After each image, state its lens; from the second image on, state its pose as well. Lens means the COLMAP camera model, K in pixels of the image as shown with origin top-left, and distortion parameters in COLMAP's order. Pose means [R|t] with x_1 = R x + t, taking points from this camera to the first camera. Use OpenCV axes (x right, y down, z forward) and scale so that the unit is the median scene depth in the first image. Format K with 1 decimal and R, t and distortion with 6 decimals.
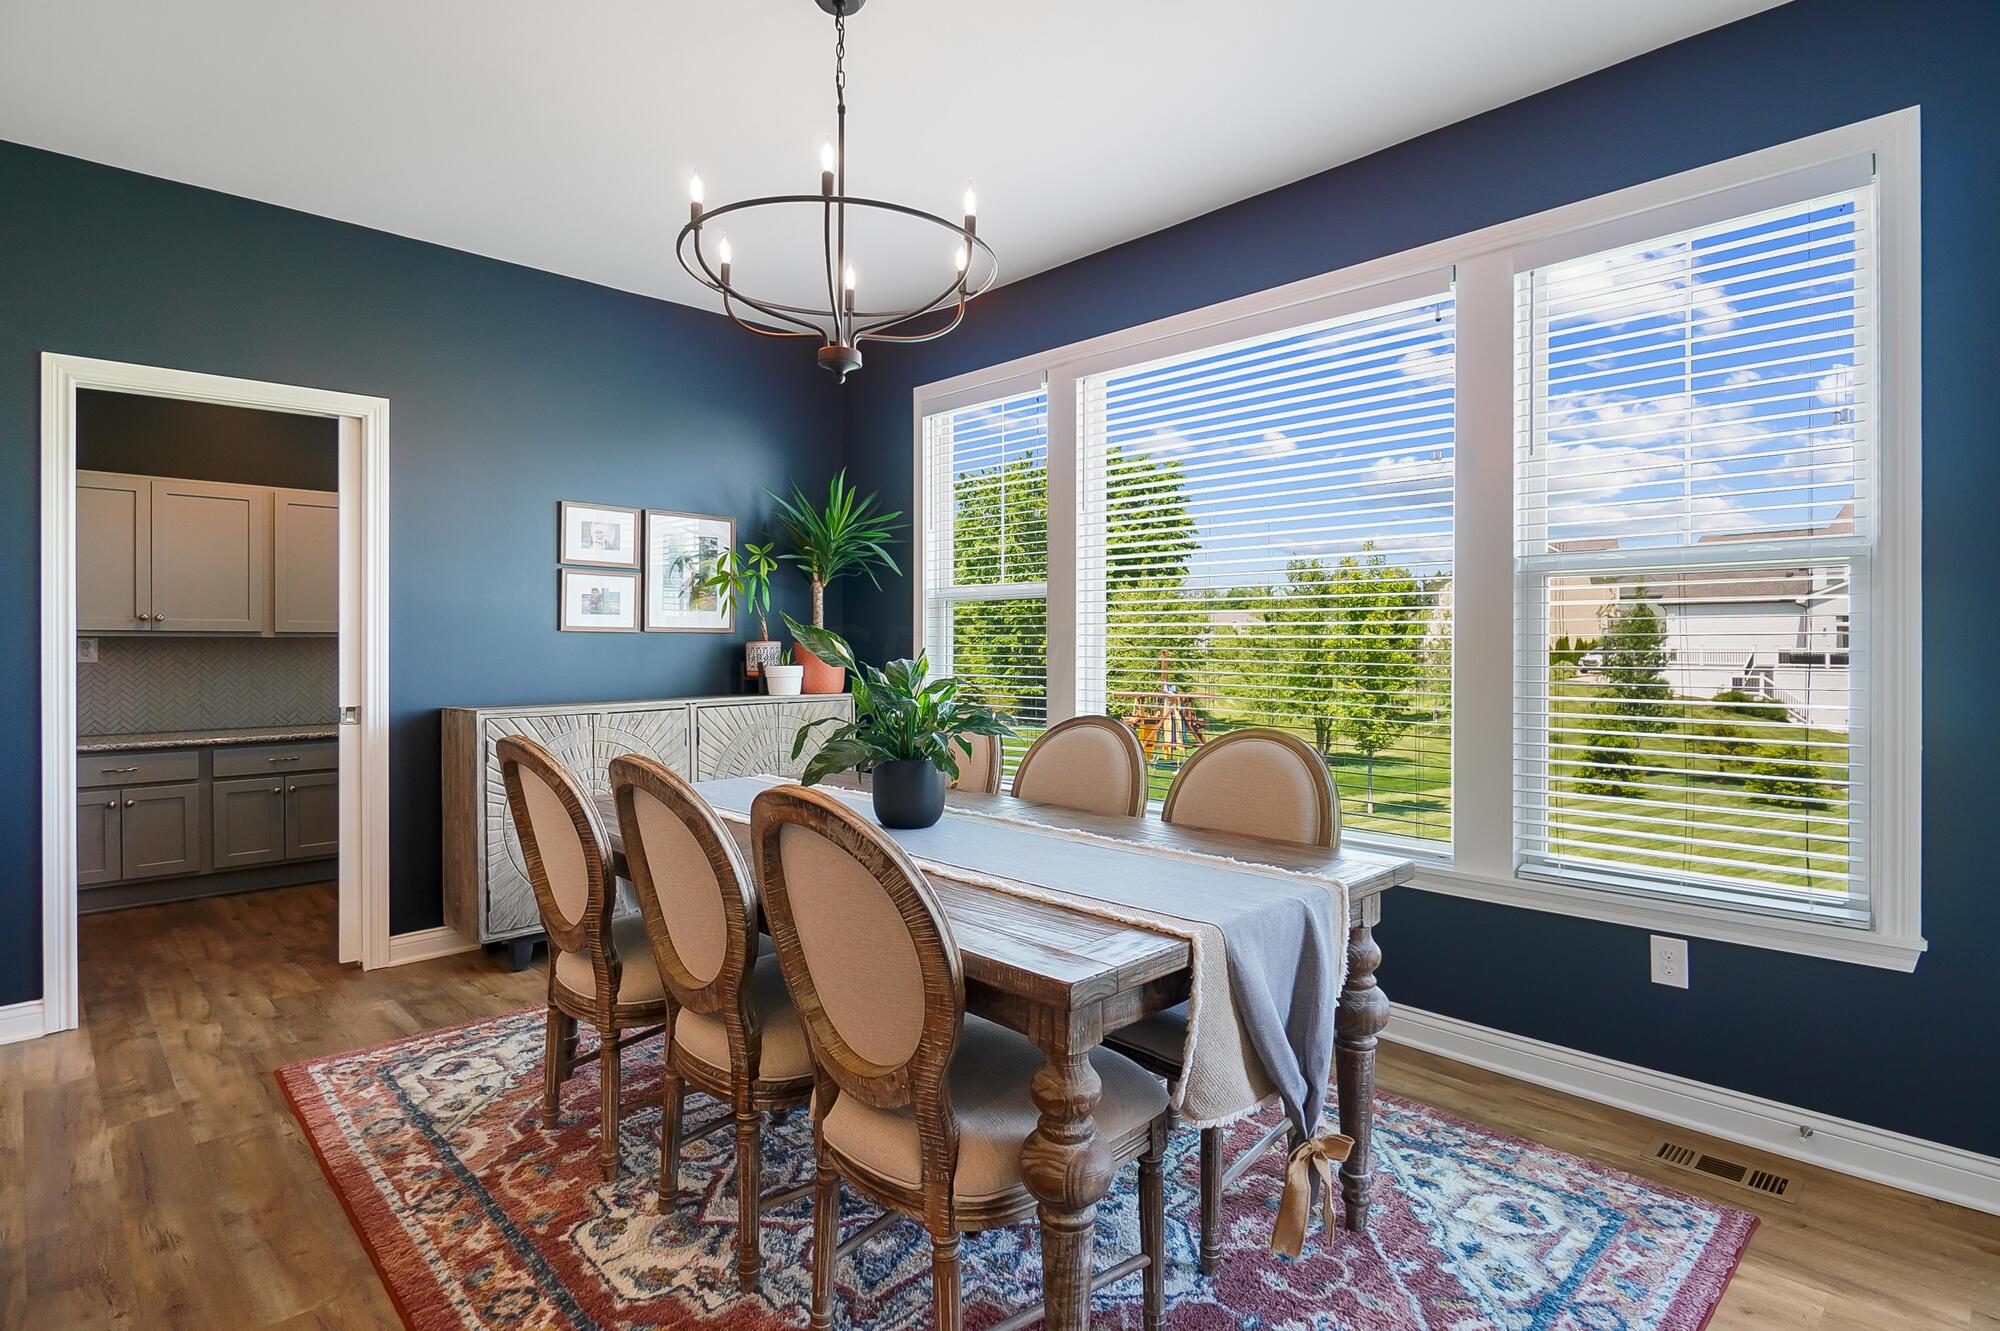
lens RADIAL K [[1012.8, 0, 993.5], [0, 1012.8, 640.1], [0, 0, 1]] dist [0.000494, -0.000554]
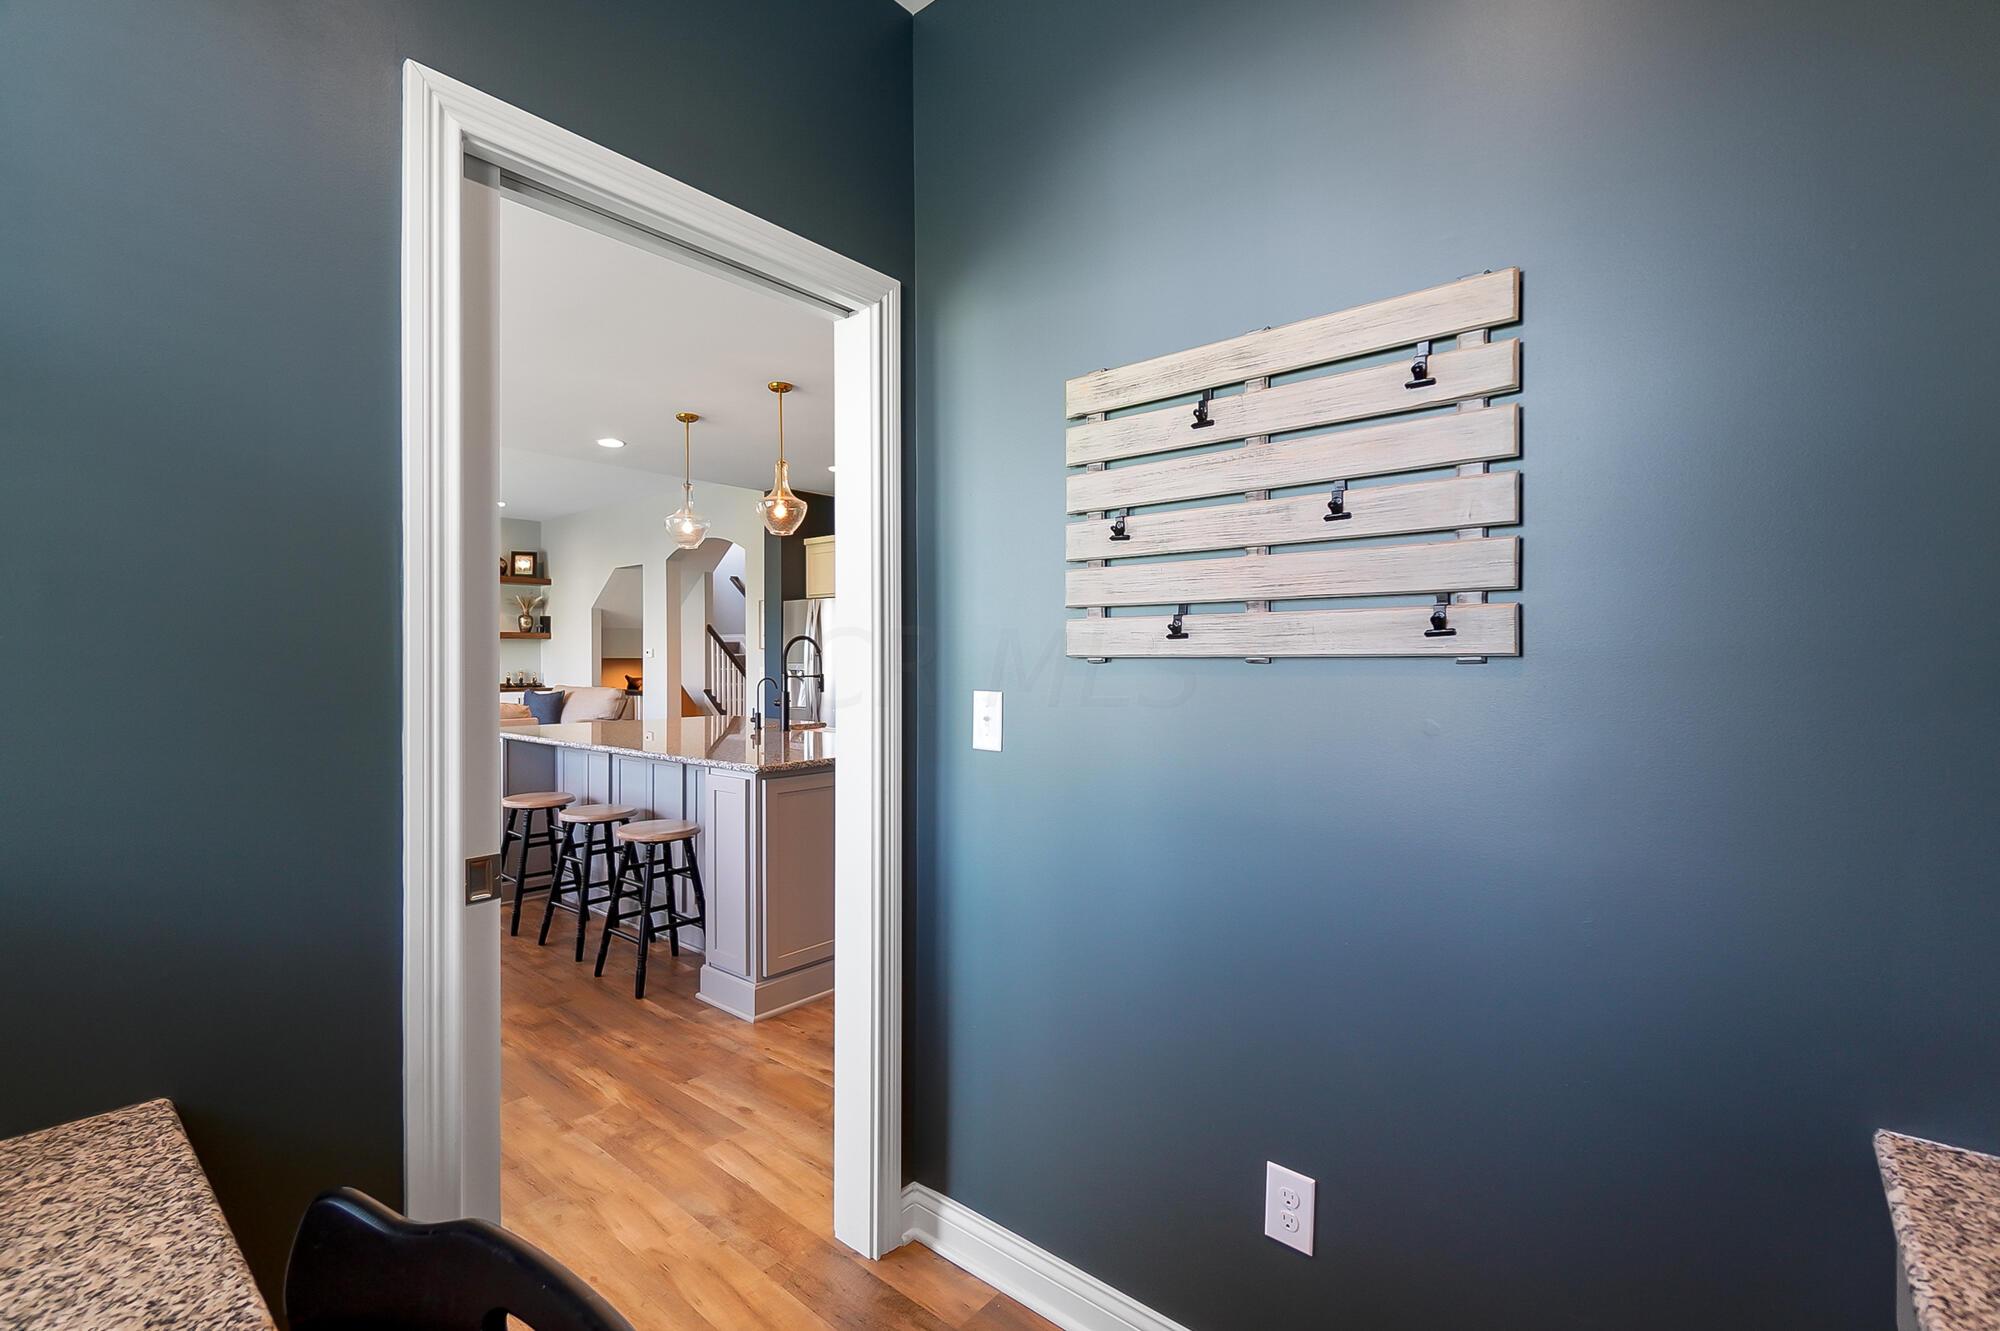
lens RADIAL K [[885.7, 0, 1000.0], [0, 885.7, 665.5], [0, 0, 1]] dist [-0.011976, -0.000332]
pose [[-0.994395, -0.003489, -0.105673, -0.813748], [-0.004091, 0.999977, 0.005486, -0.015434], [0.105651, 0.005888, -0.994386, 1.384202]]
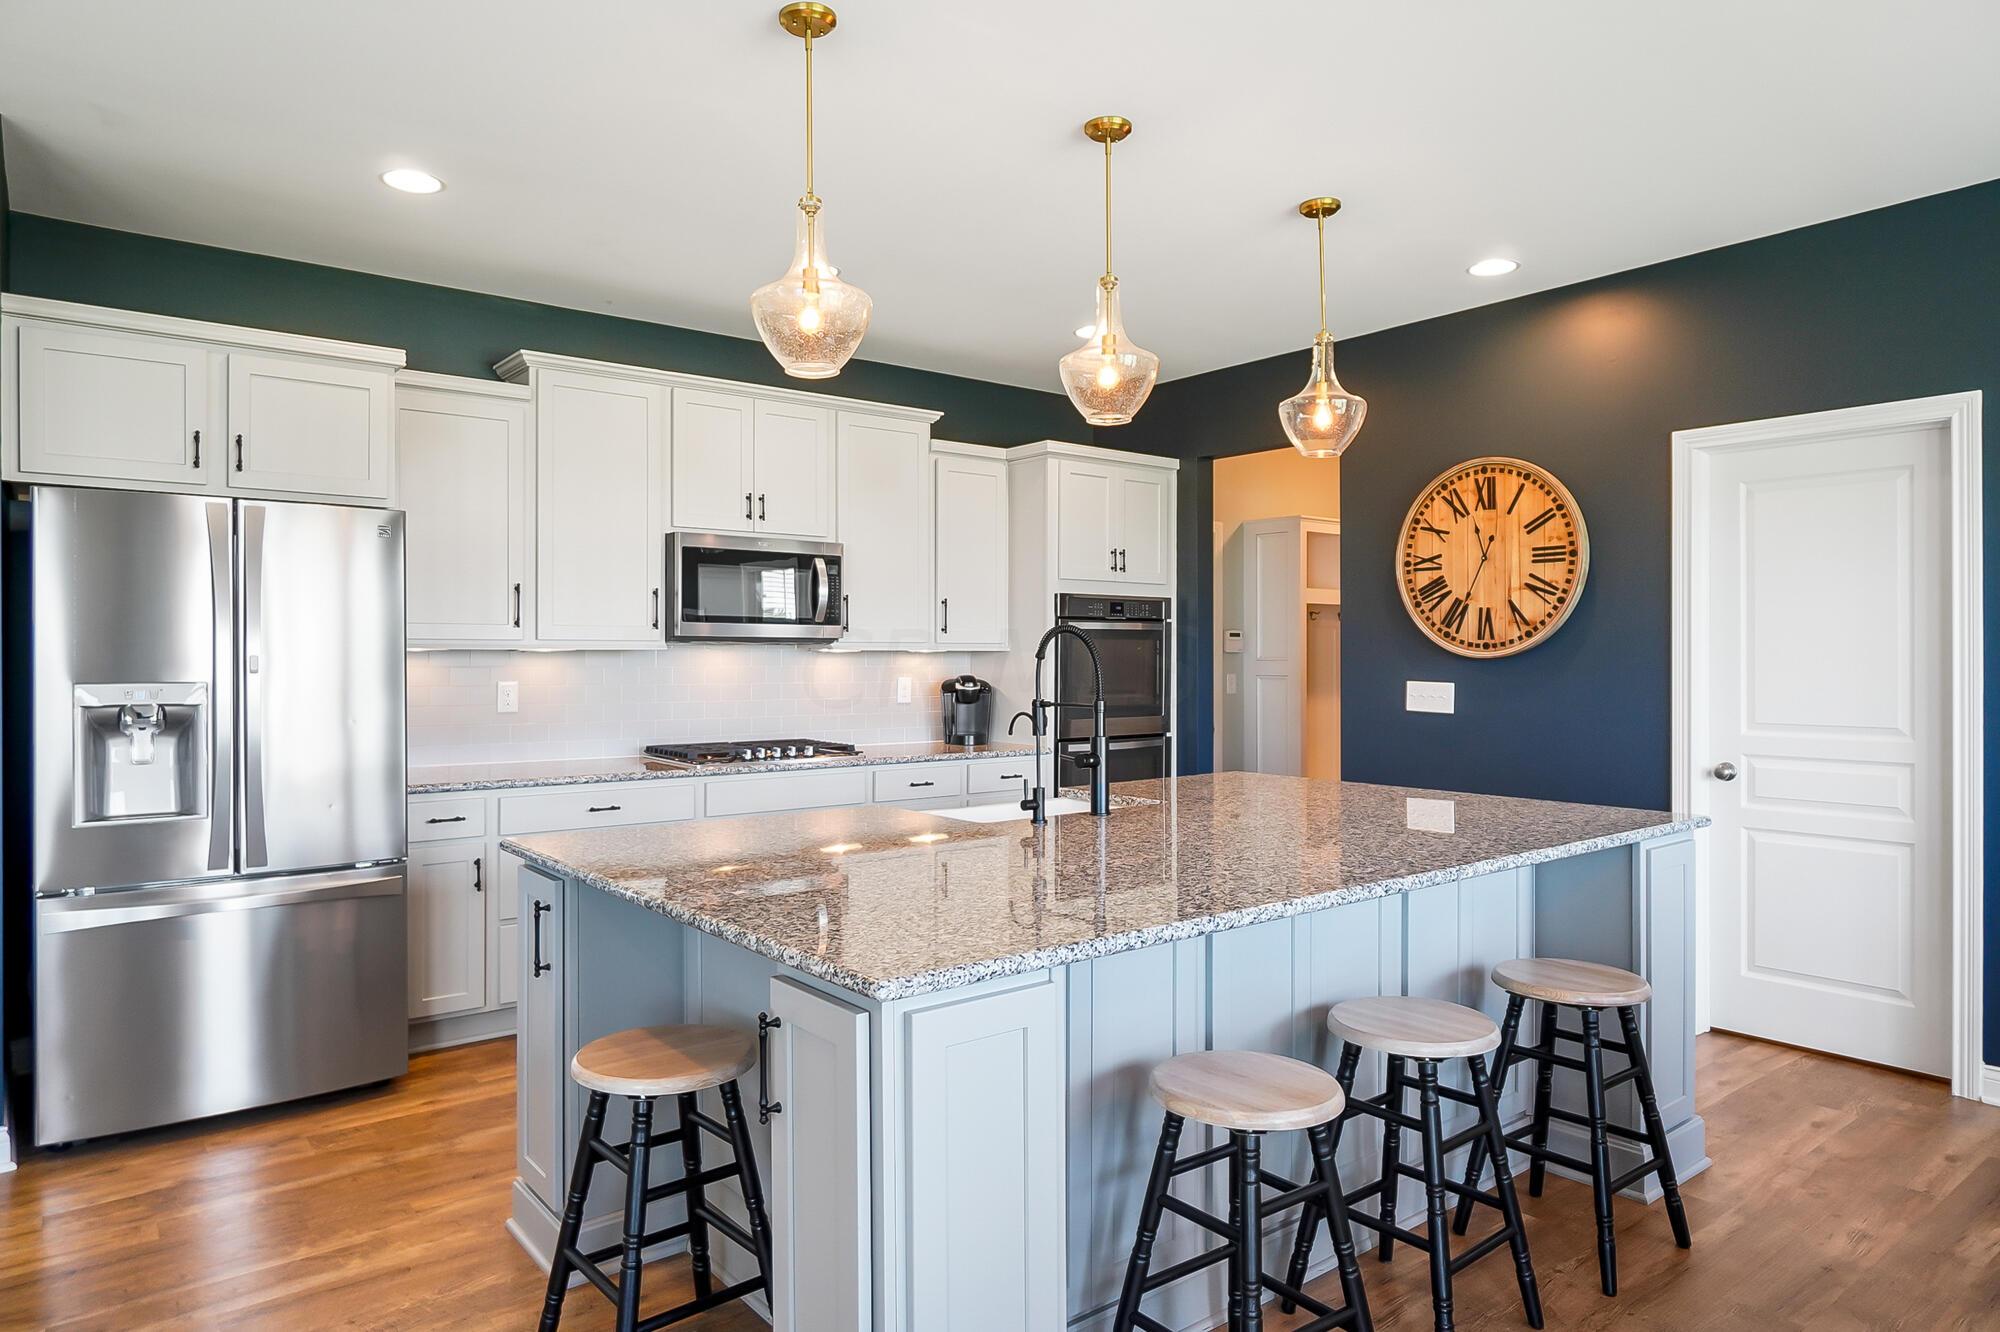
lens RADIAL K [[1216.6, 0, 976.2], [0, 1216.6, 657.1], [0, 0, 1]] dist [-0.004625, -0.001345]
pose [[-0.106738, -0.001661, -0.994286, 0.230443], [0.000312, 0.999999, -0.001704, -0.024829], [0.994287, -0.000492, -0.106737, 0.106097]]
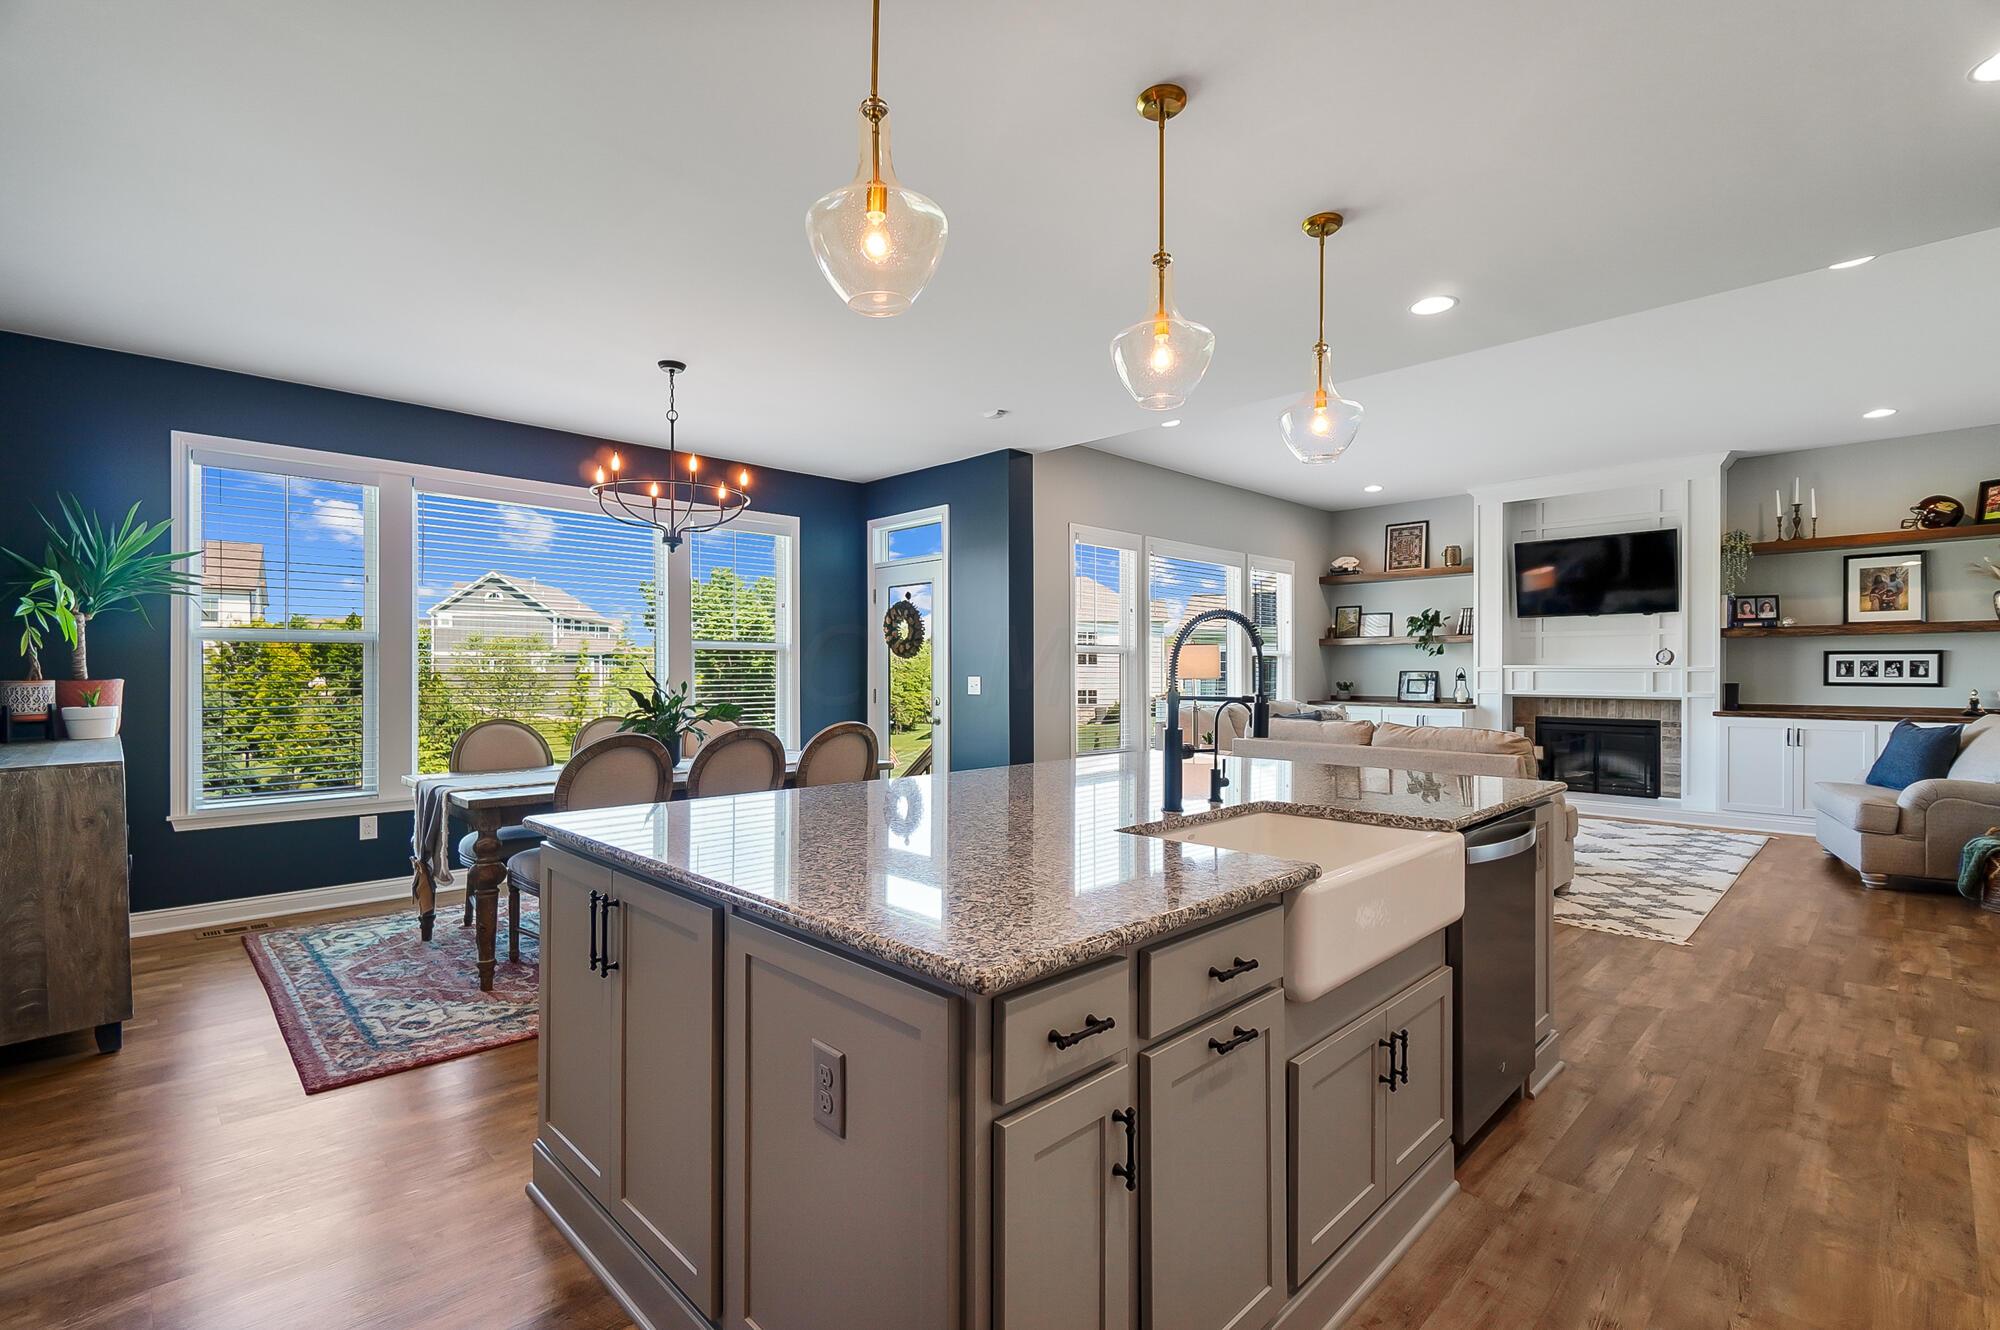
lens RADIAL K [[904.3, 0, 985.6], [0, 904.3, 672.4], [0, 0, 1]] dist [0.002771, -0.001709]
pose [[-0.002704, -0.003446, 0.999990, -1.261302], [0.000479, 0.999994, 0.003447, -0.010321], [-0.999996, 0.000489, -0.002702, 0.231410]]
